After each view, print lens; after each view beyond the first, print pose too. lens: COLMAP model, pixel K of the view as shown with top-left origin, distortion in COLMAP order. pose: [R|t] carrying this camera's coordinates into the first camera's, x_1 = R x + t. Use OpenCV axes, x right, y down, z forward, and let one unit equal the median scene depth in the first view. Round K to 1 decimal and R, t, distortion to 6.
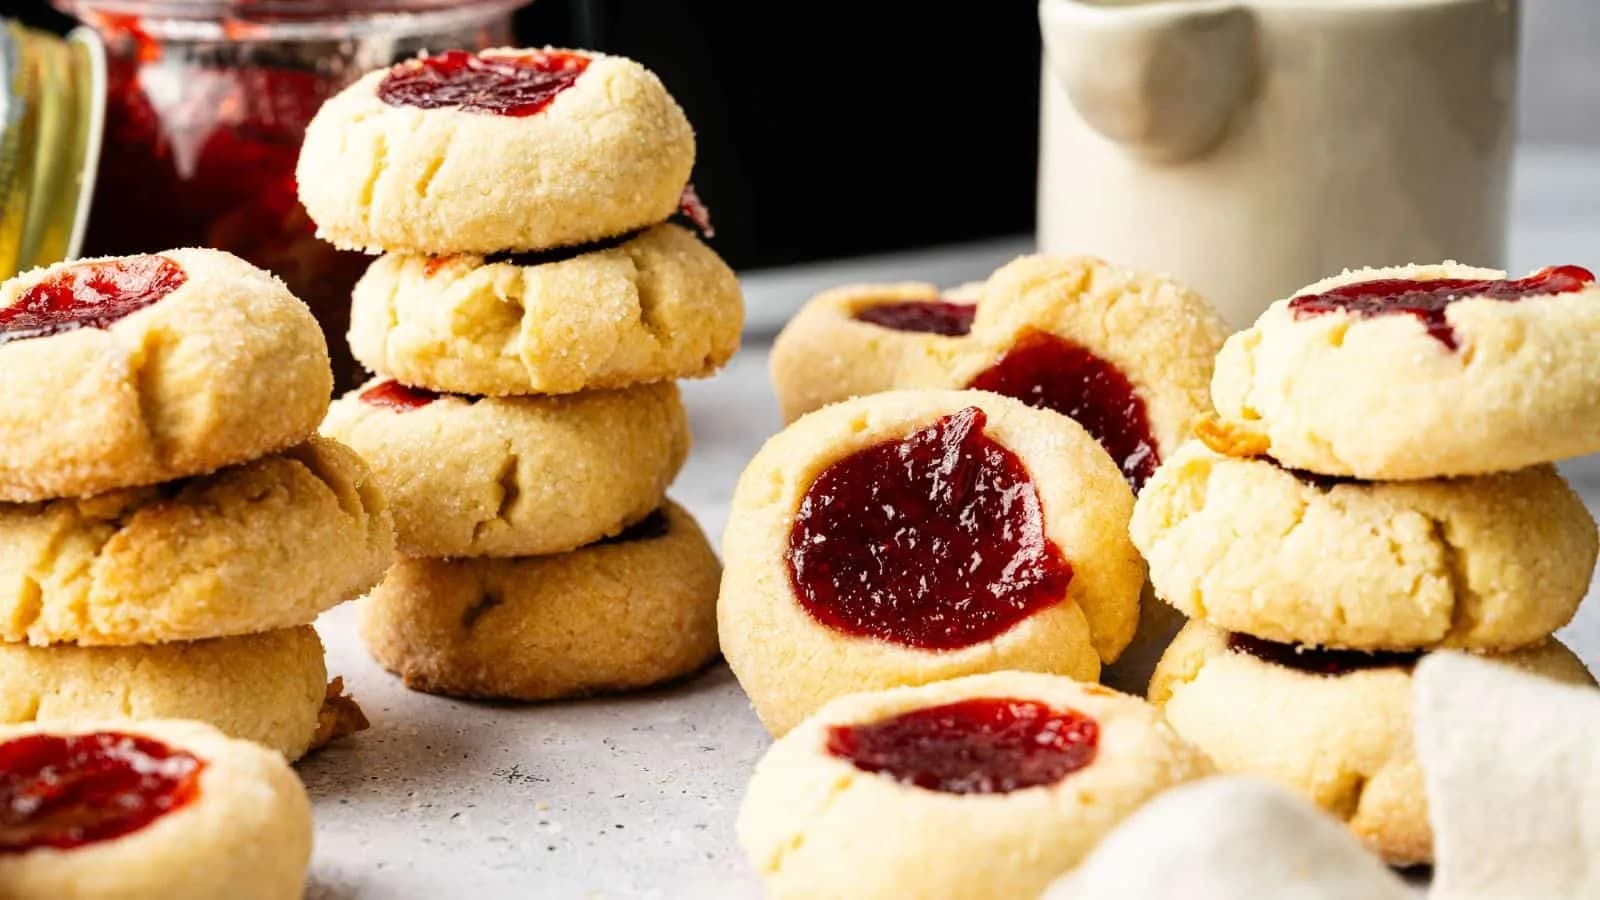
lens RADIAL K [[3372.5, 0, 800.0], [0, 3372.5, 450.0], [0, 0, 1]] dist [0.036479, 0.557854]
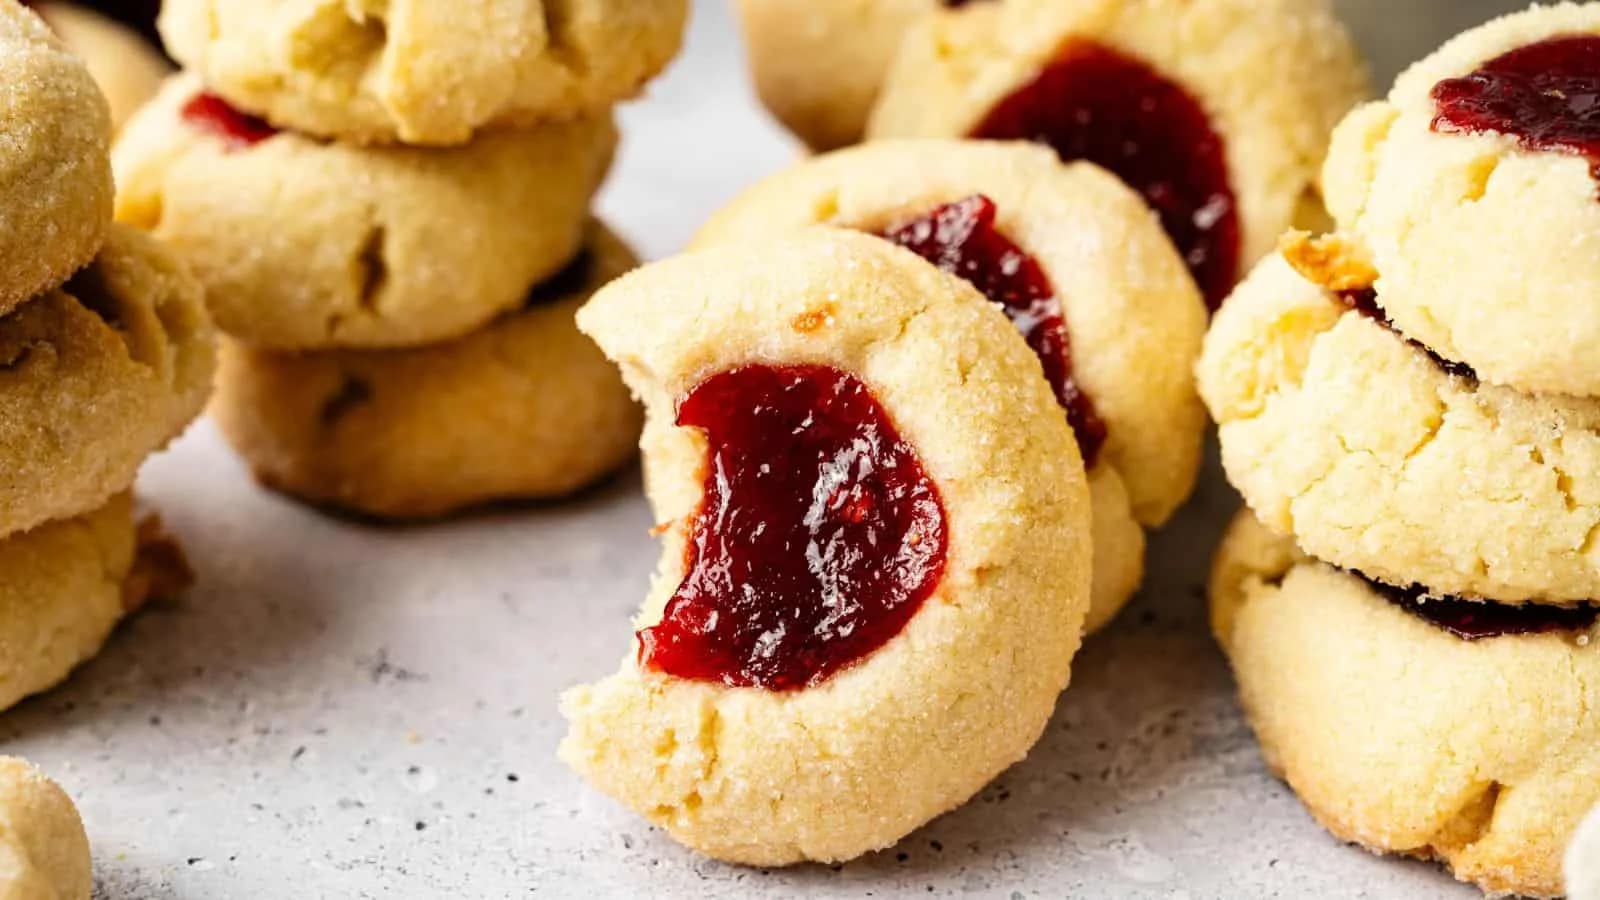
lens RADIAL K [[3372.5, 0, 800.0], [0, 3372.5, 450.0], [0, 0, 1]] dist [0.036479, 0.557854]
pose [[0.999896, 0.013828, -0.004145, 0.013477], [-0.012184, 0.962402, 0.271355, -0.166112], [0.007742, -0.271277, 0.962470, 0.283525]]
